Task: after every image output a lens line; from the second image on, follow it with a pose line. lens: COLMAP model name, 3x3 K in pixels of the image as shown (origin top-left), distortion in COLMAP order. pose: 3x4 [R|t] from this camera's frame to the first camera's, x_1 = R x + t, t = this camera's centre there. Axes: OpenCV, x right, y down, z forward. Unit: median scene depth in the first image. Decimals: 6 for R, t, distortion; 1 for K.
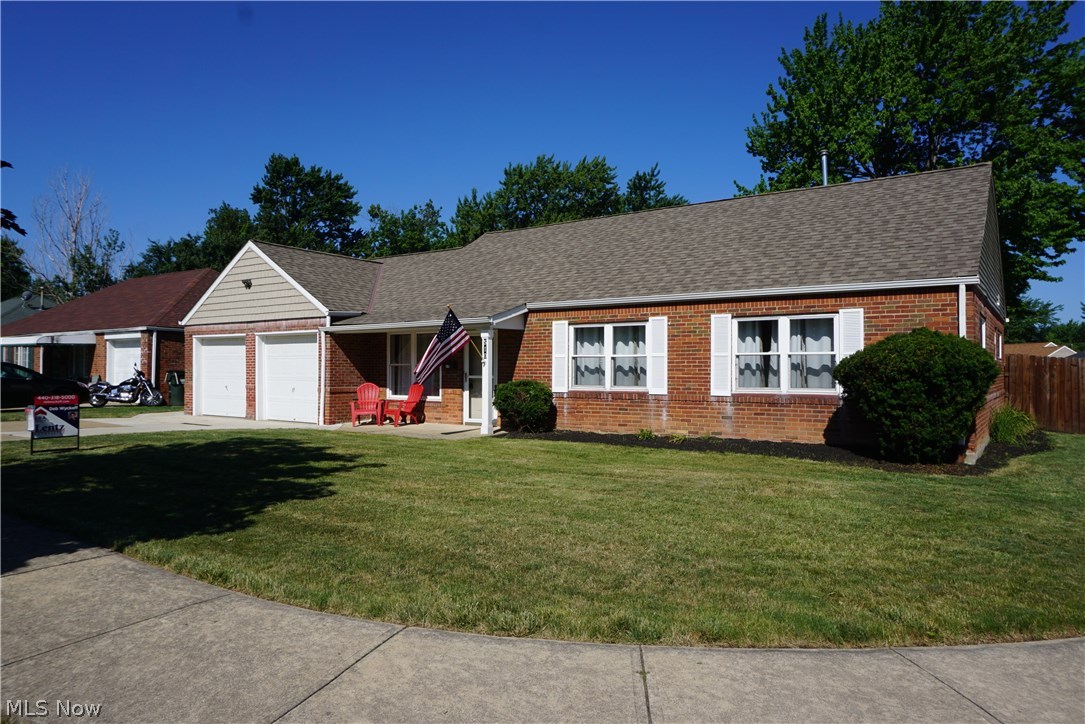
lens RADIAL K [[735.6, 0, 548.5], [0, 735.6, 367.6], [0, 0, 1]] dist [-0.032278, 0.029479]
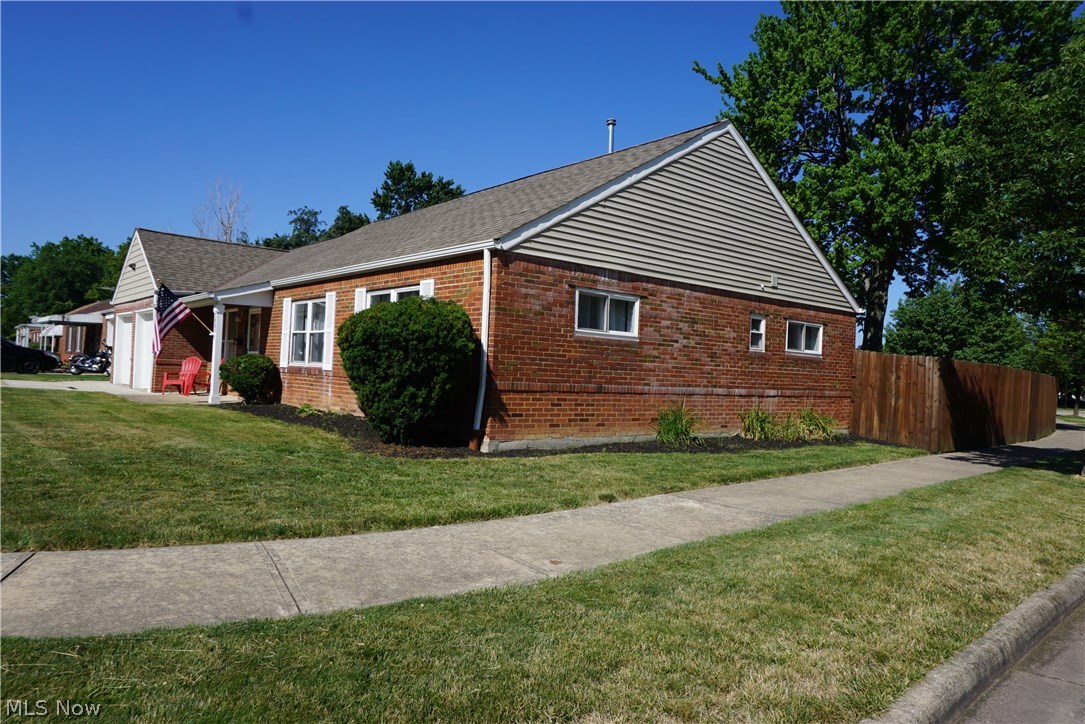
lens RADIAL K [[735.6, 0, 543.8], [0, 735.6, 360.1], [0, 0, 1]] dist [-0.032278, 0.029479]
pose [[0.963107, 0.035083, -0.266821, 0.634875], [-0.039809, 0.999131, -0.012324, 0.021678], [0.266157, 0.022491, 0.963667, 0.109768]]
